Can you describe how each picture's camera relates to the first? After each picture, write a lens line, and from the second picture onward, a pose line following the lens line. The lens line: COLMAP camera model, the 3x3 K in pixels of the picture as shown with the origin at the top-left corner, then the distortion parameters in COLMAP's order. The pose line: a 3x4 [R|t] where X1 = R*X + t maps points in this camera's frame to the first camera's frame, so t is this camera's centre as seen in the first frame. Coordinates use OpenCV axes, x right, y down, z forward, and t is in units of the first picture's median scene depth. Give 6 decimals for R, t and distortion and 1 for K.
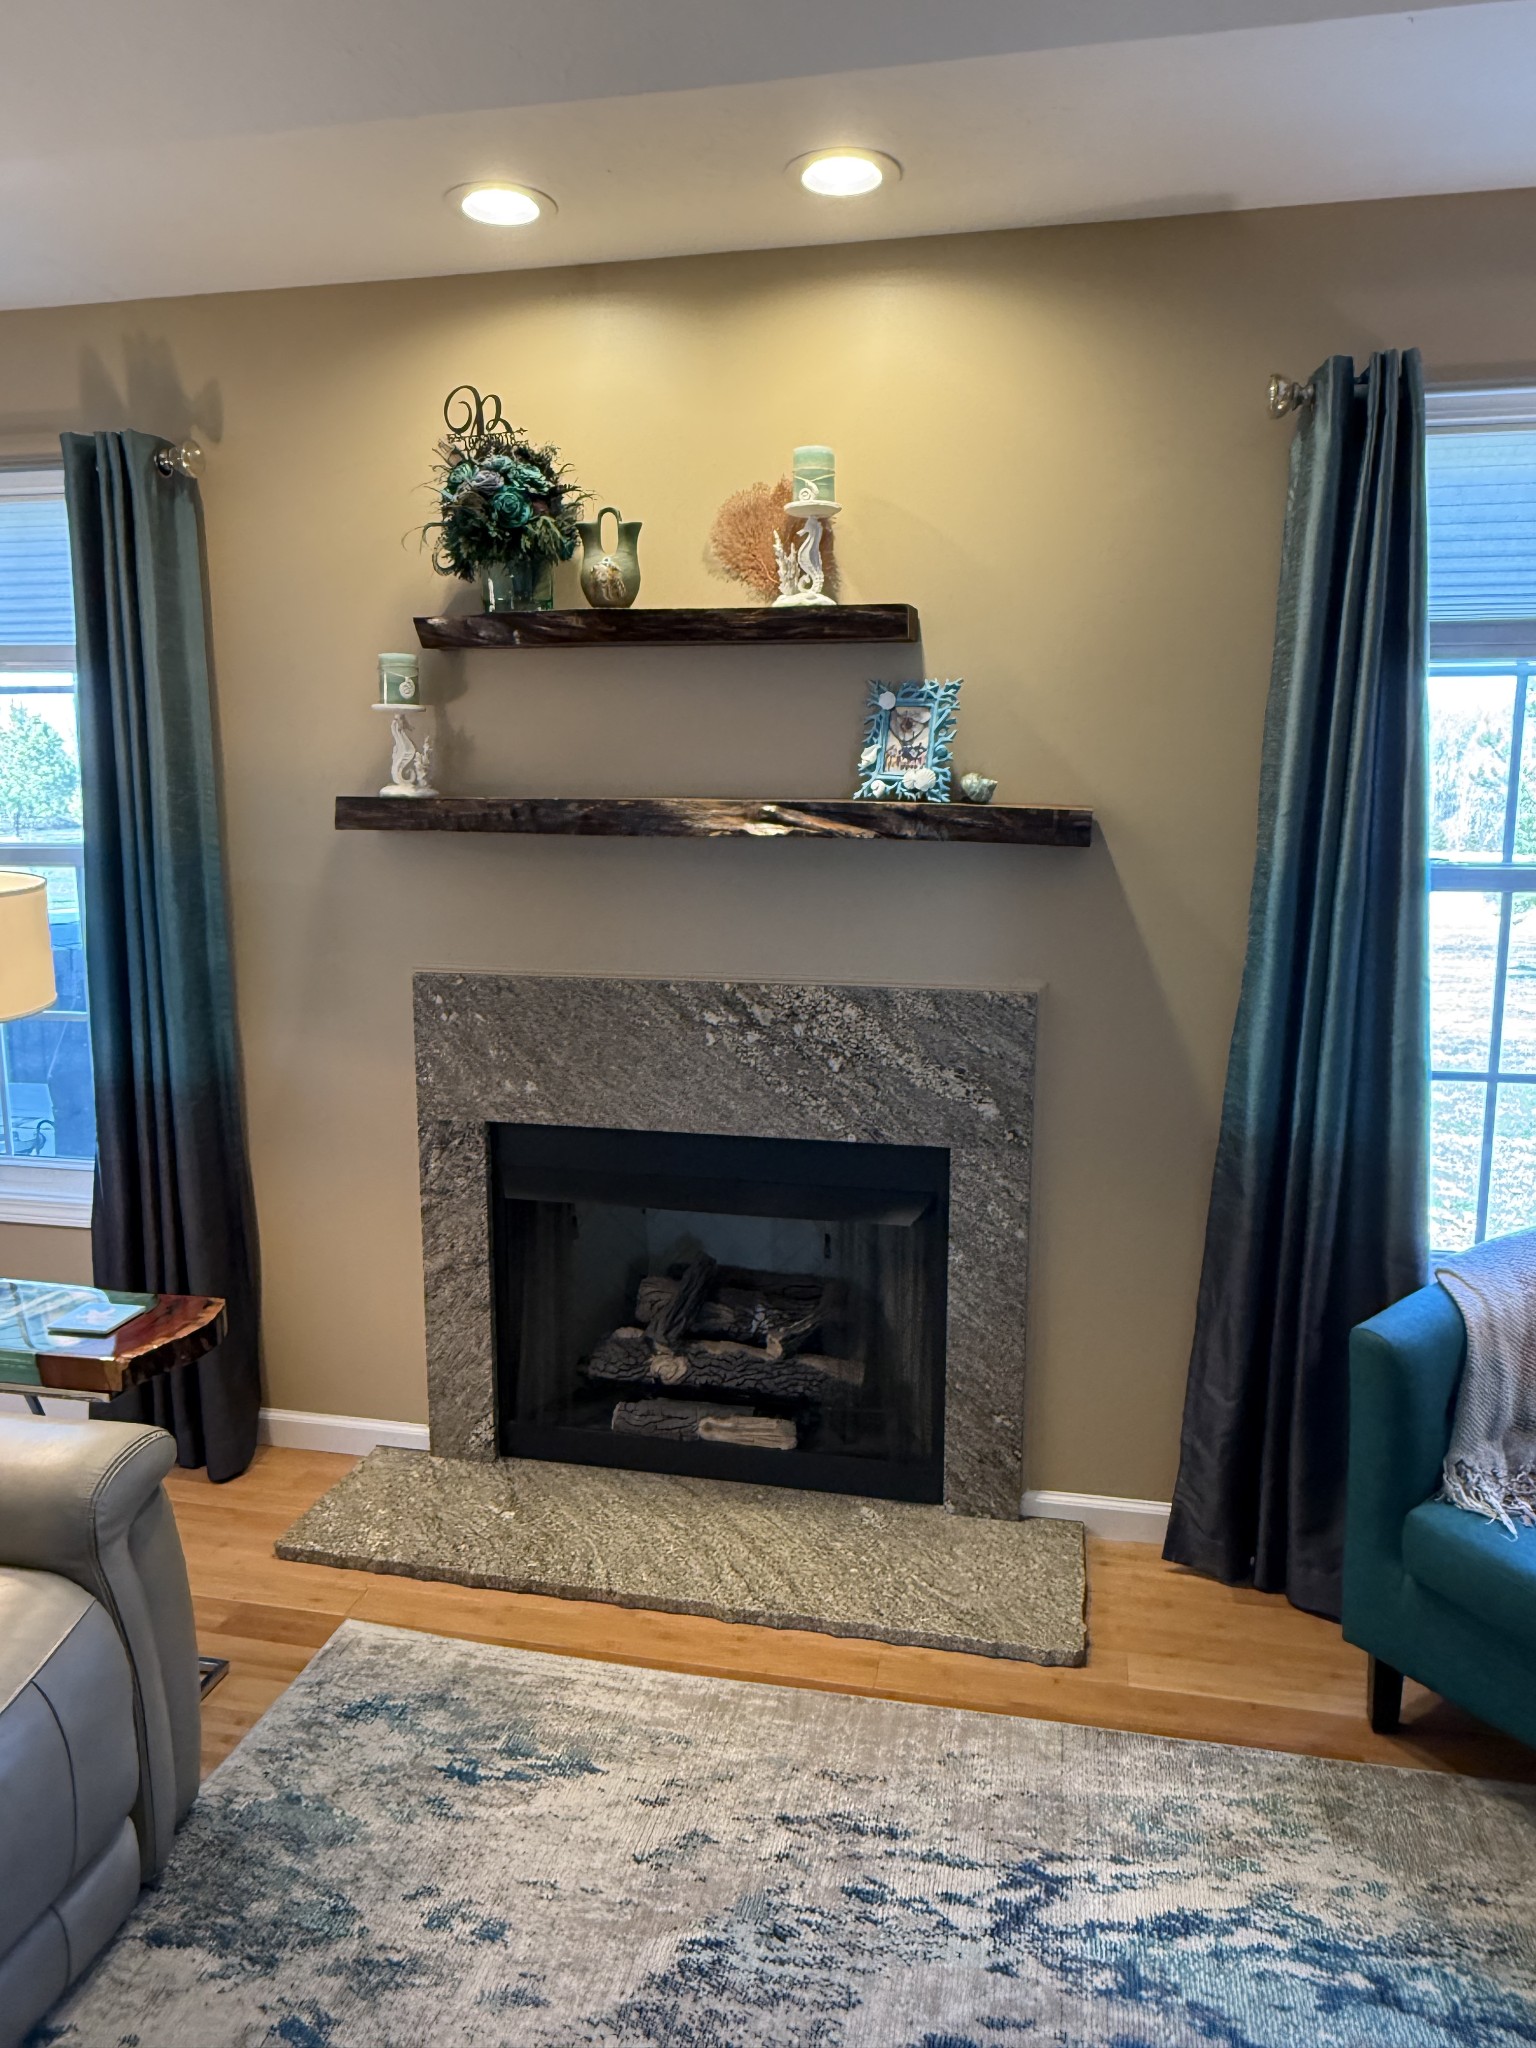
lens RADIAL K [[1387.0, 0, 765.9], [0, 1387.0, 1017.9], [0, 0, 1]] dist [-0.003846, 0.004367]
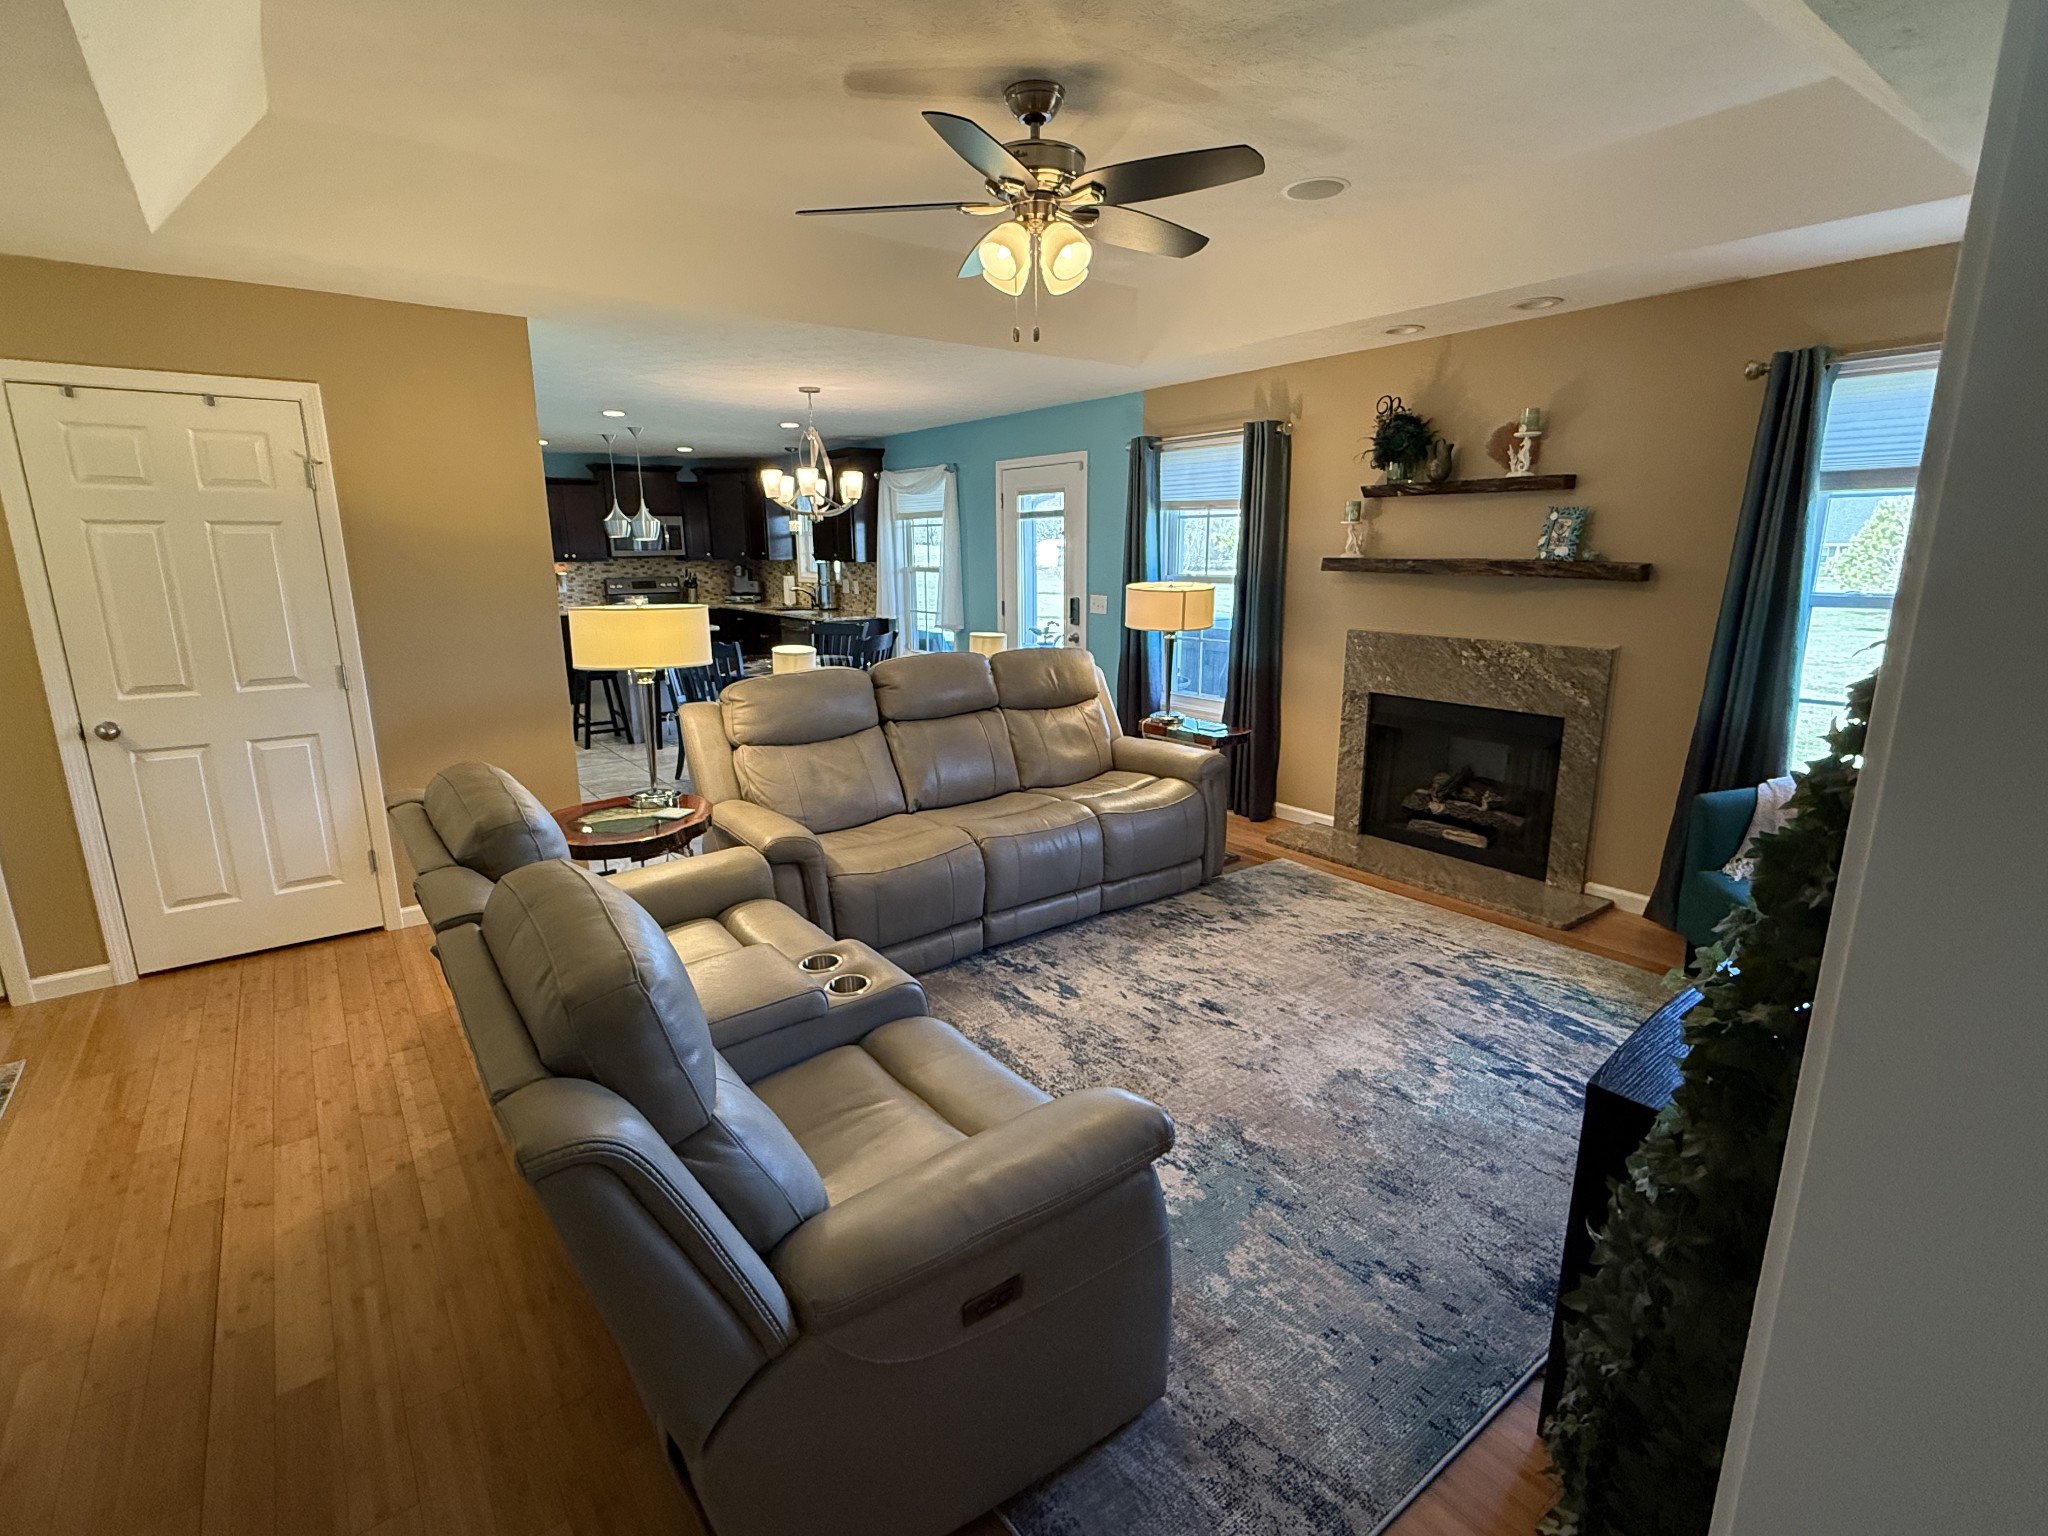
lens RADIAL K [[962.8, 0, 1025.8], [0, 962.8, 767.6], [0, 0, 1]] dist [0.001086, 0.000502]
pose [[0.758631, 0.140423, -0.636208, 0.466176], [-0.096890, 0.989955, 0.102967, 0.096493], [0.644276, -0.016471, 0.764616, -0.736508]]
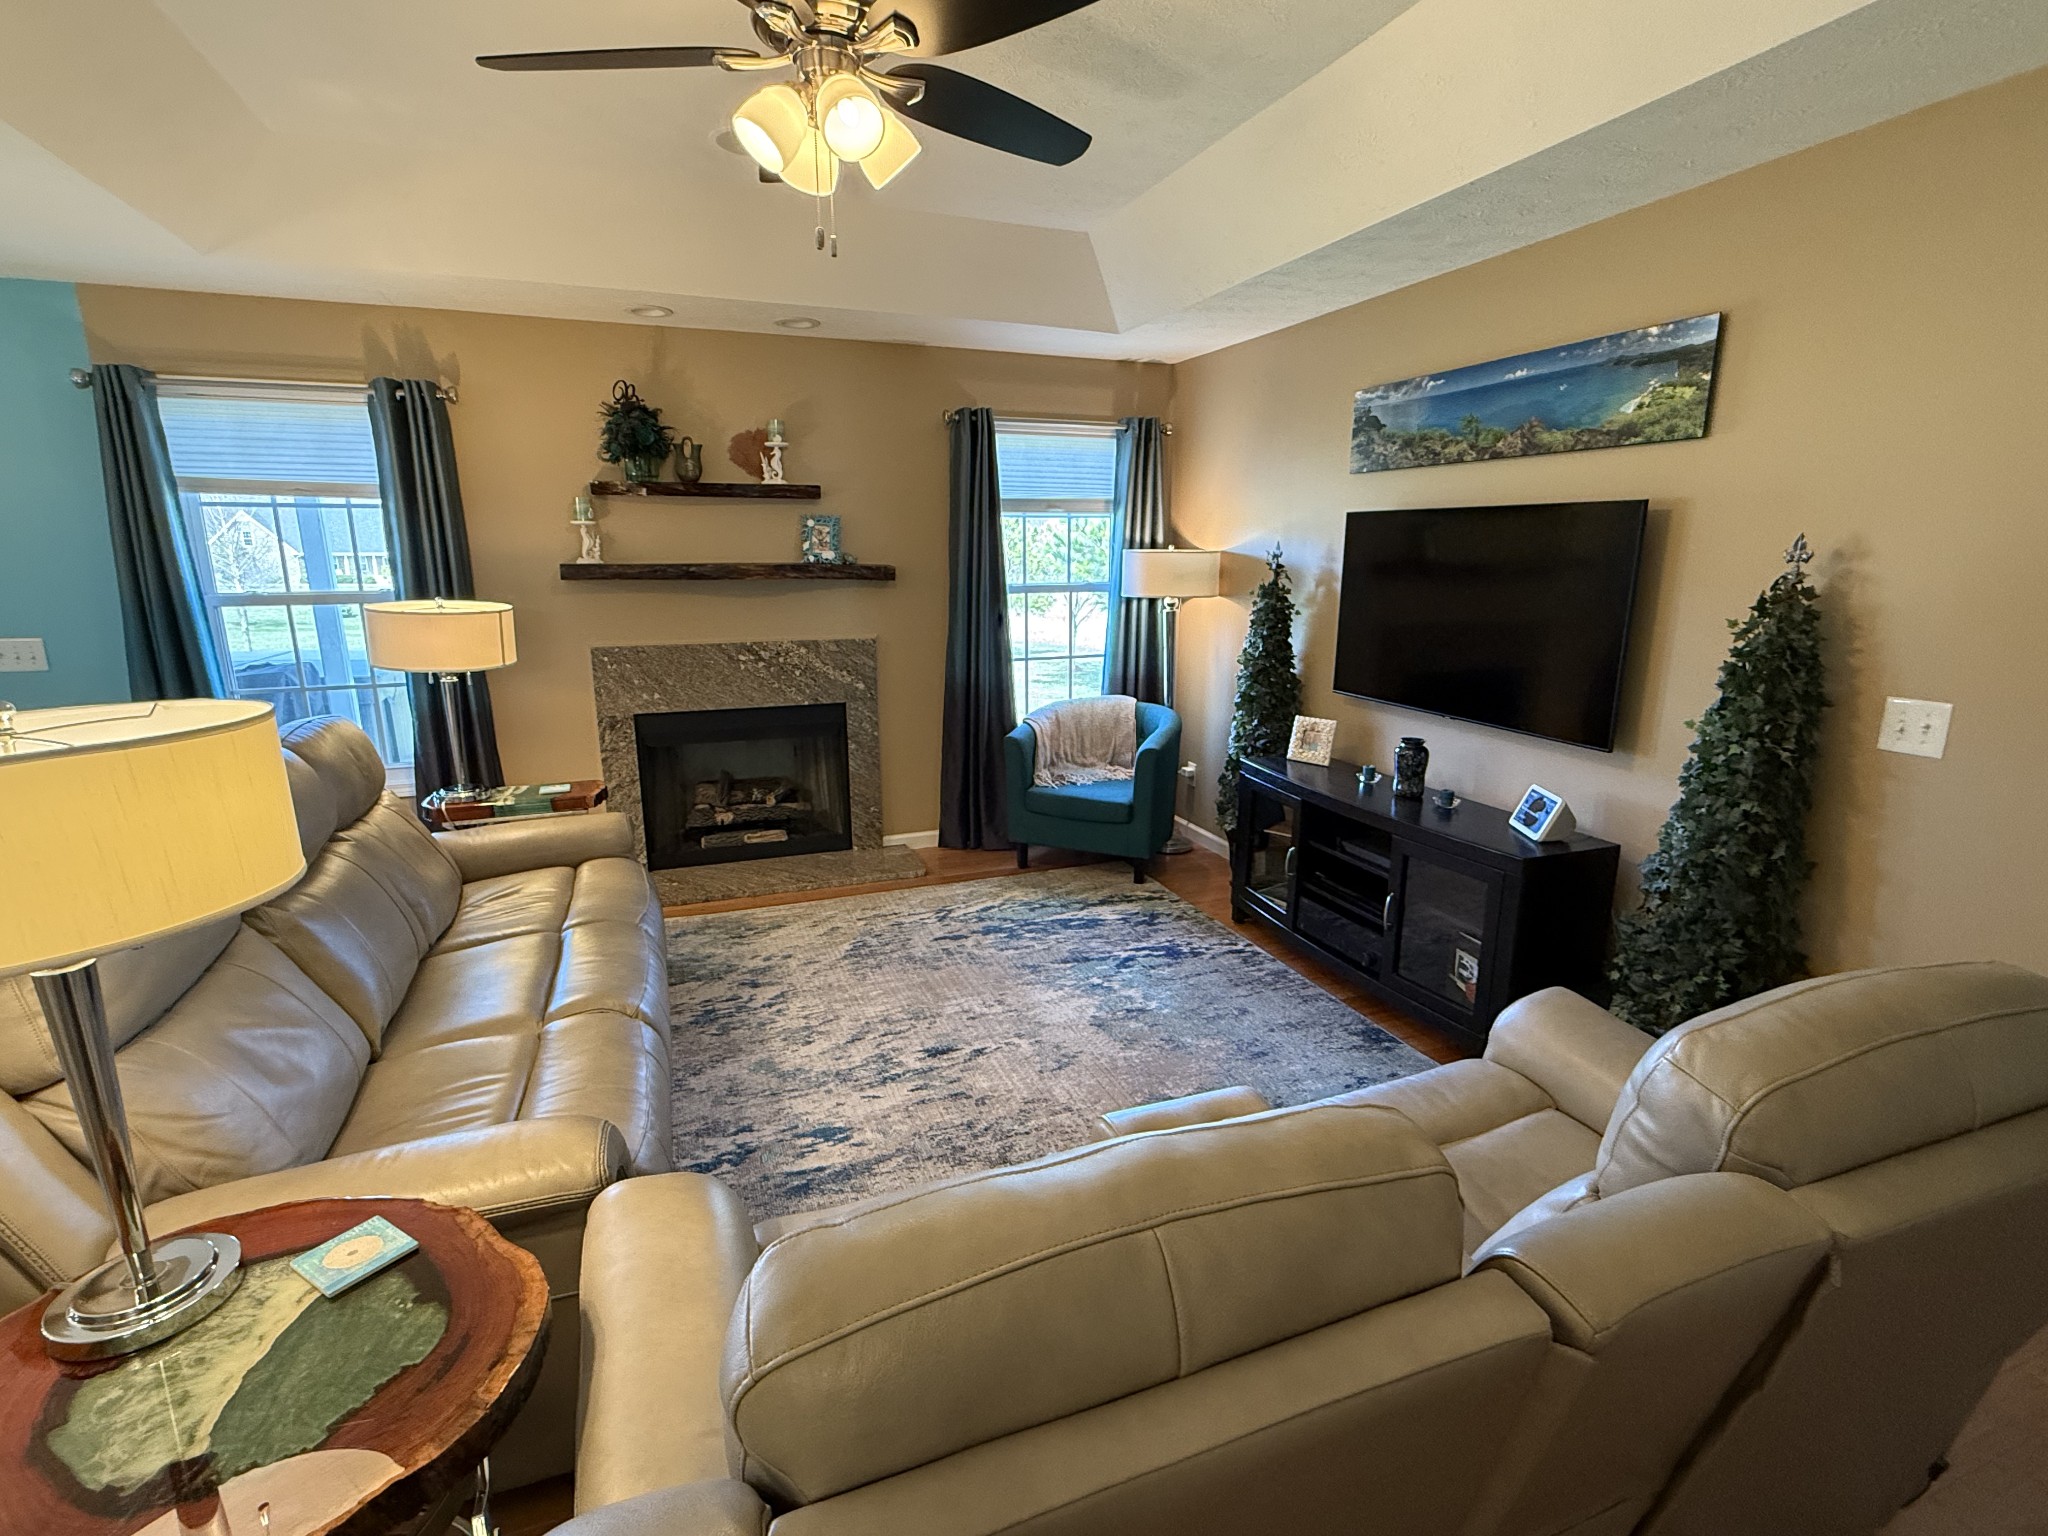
lens RADIAL K [[962.8, 0, 1018.3], [0, 962.8, 770.9], [0, 0, 1]] dist [0.001086, 0.000502]
pose [[0.841423, -0.124786, 0.525771, -0.533198], [0.089892, 0.991738, 0.091518, 0.083771], [-0.532847, -0.029743, 0.845689, -0.640482]]
